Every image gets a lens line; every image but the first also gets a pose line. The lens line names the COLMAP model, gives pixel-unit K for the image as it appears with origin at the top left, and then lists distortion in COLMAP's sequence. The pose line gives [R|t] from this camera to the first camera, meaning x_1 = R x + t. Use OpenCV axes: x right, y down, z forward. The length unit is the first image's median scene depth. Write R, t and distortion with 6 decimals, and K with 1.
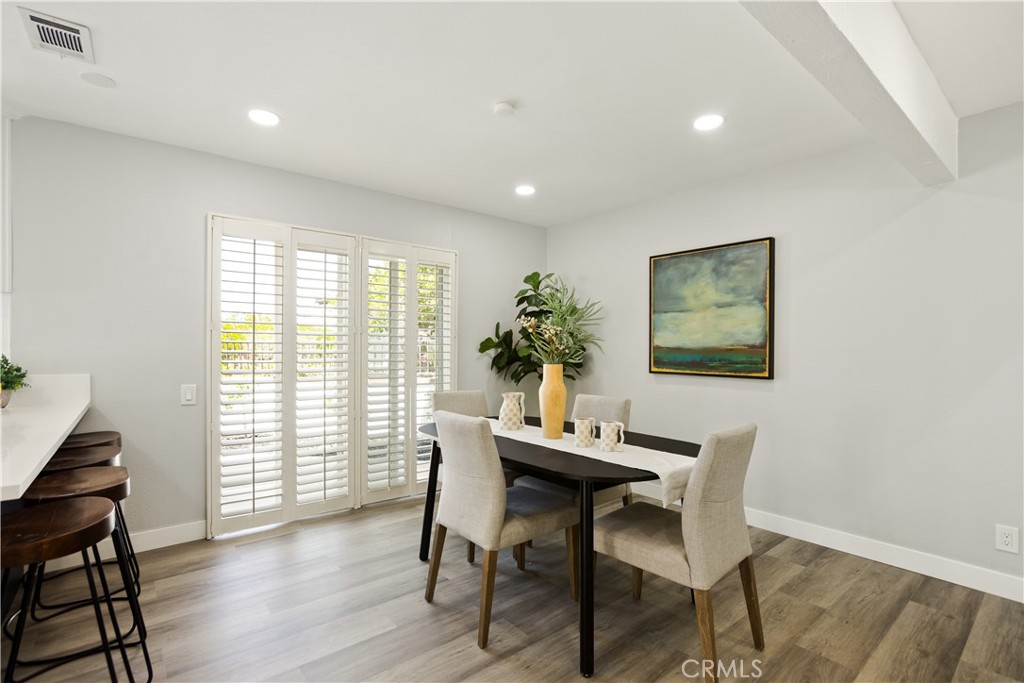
lens RADIAL K [[485.5, 0, 517.8], [0, 485.5, 351.1], [0, 0, 1]] dist [-0.023557, 0.000338]
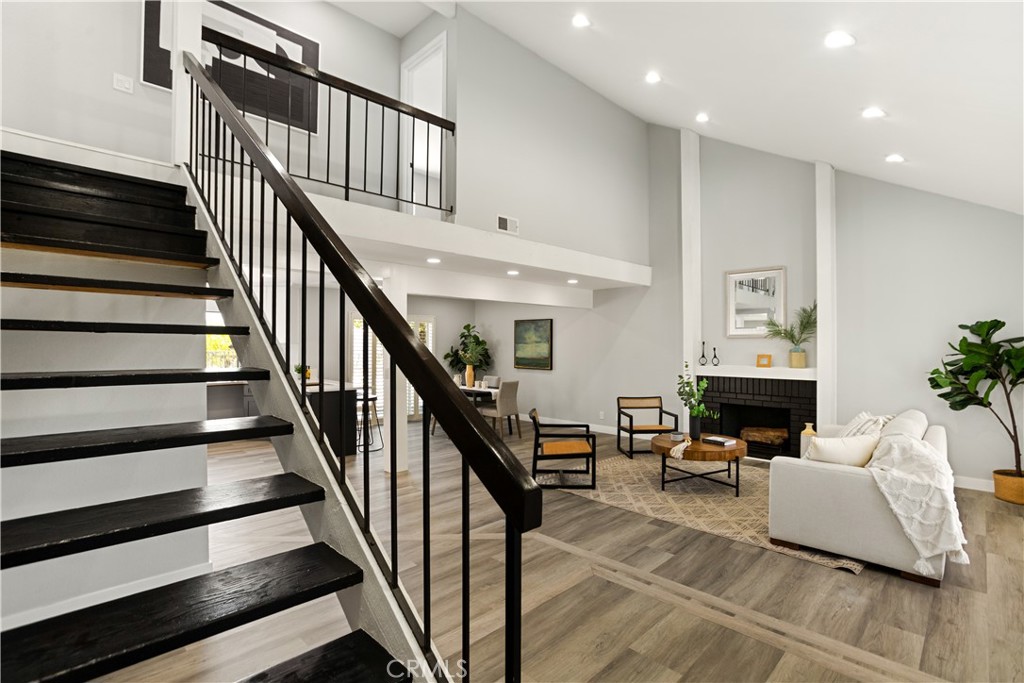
lens RADIAL K [[485.5, 0, 517.8], [0, 485.5, 351.1], [0, 0, 1]] dist [-0.023557, 0.000338]
pose [[0.995738, -0.003645, 0.092154, 0.070224], [0.002732, 0.999946, 0.010035, -0.072602], [-0.092186, -0.009740, 0.995694, -1.628616]]
